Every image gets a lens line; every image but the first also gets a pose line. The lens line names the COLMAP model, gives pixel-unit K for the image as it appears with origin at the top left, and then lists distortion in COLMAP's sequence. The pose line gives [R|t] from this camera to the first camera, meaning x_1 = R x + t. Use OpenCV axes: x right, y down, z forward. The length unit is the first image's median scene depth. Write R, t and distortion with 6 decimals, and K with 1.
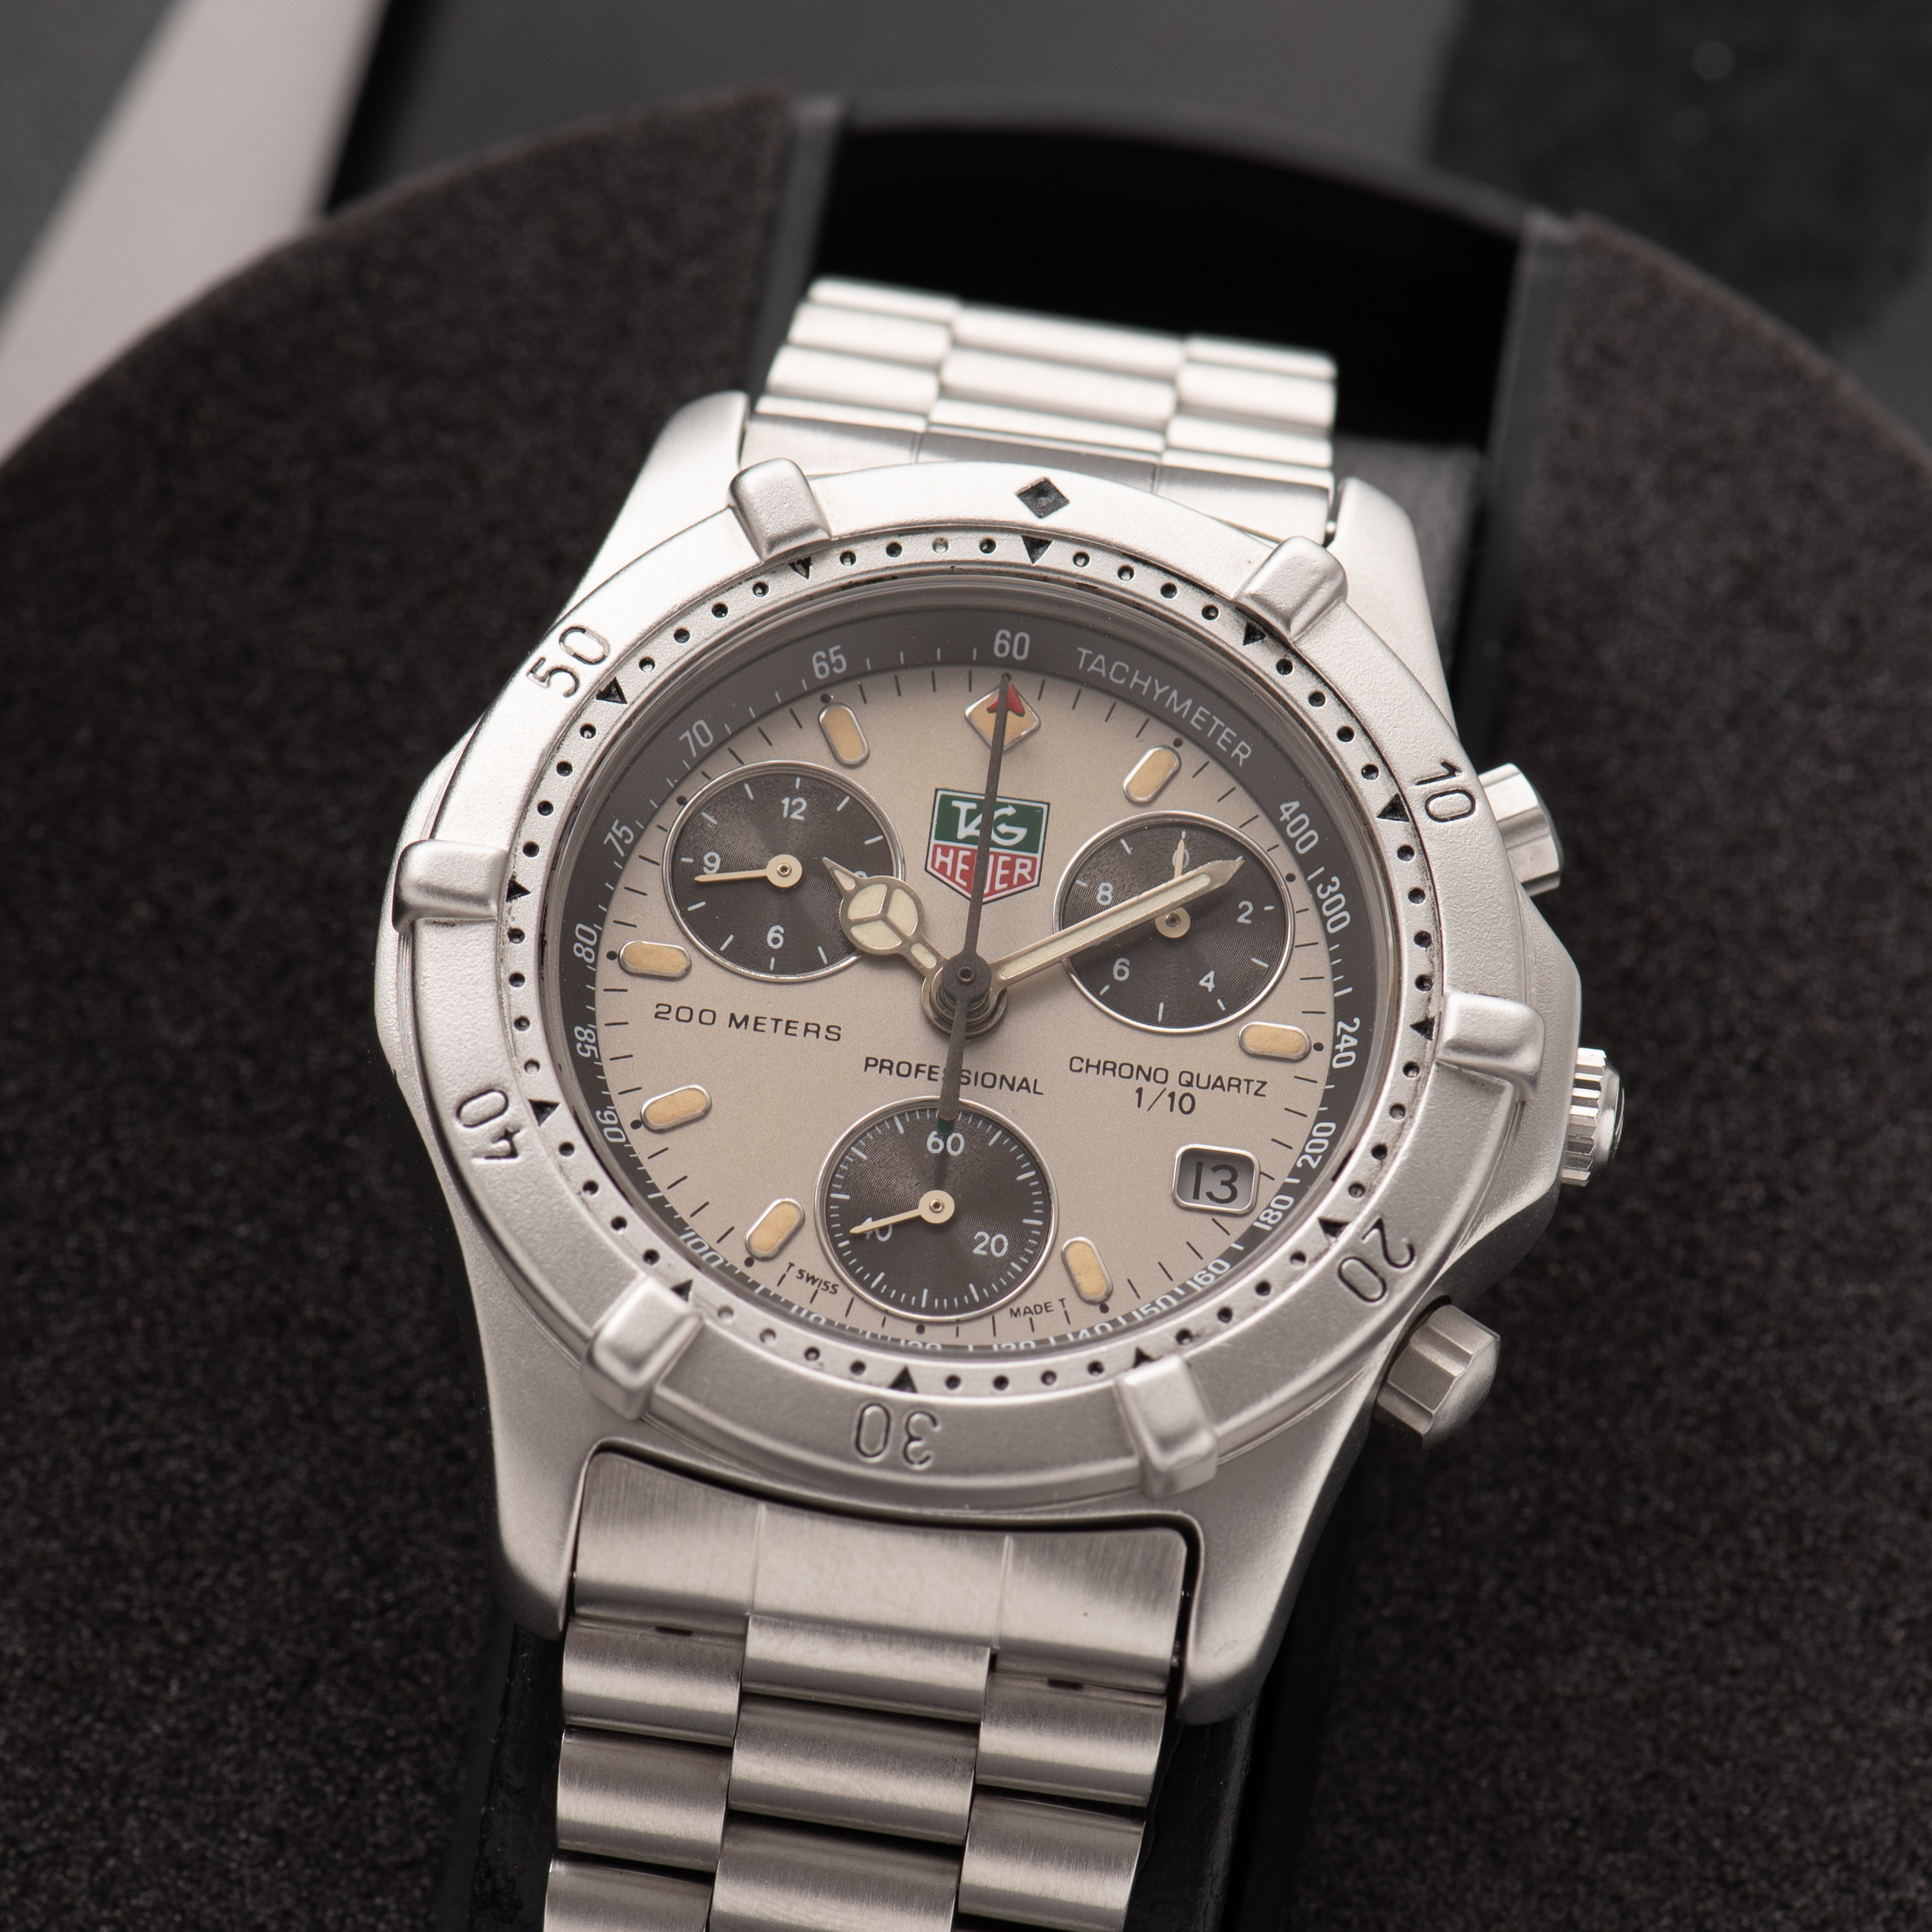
lens RADIAL K [[13991.6, 0, 421.0], [0, 13991.6, 963.4], [0, 0, 1]] dist [0.496594, -11.002074]
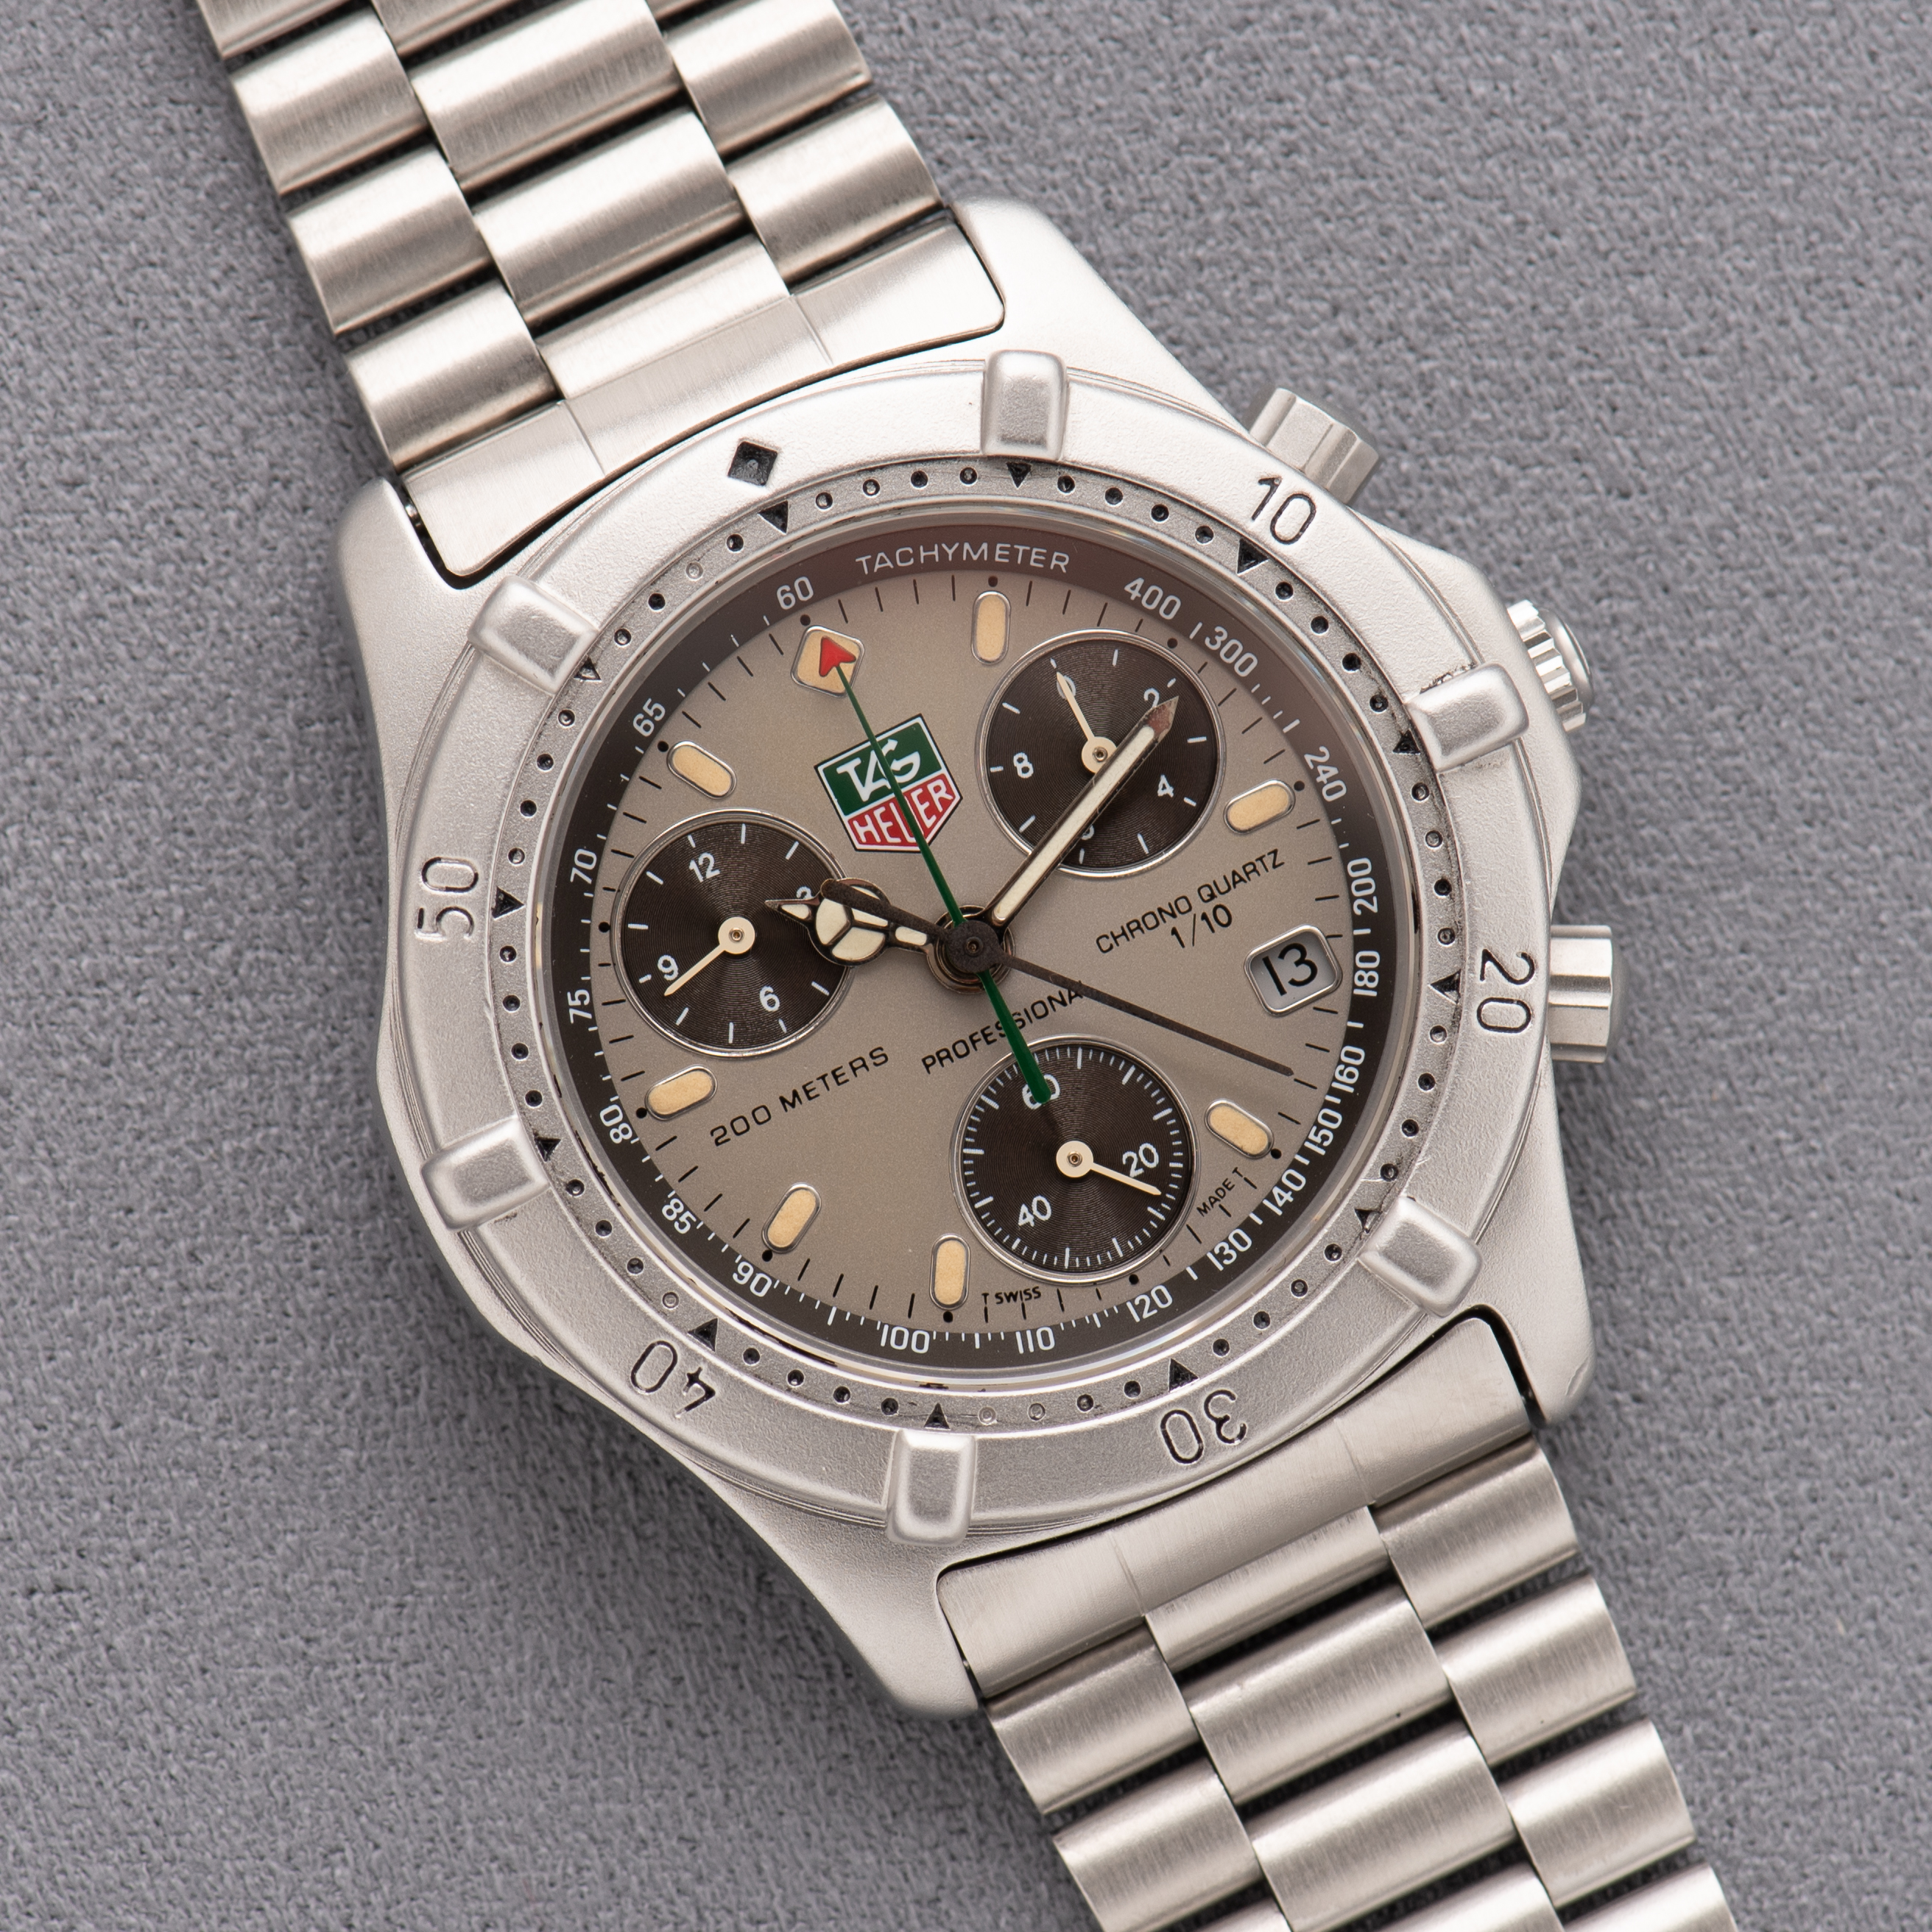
lens RADIAL K [[13991.6, 0, 421.0], [0, 13991.6, 963.4], [0, 0, 1]] dist [0.496594, -11.002074]
pose [[0.827050, -0.561459, 0.027434, -0.019584], [0.513429, 0.774368, 0.369792, -0.372681], [-0.228867, -0.291751, 0.928710, 0.109665]]
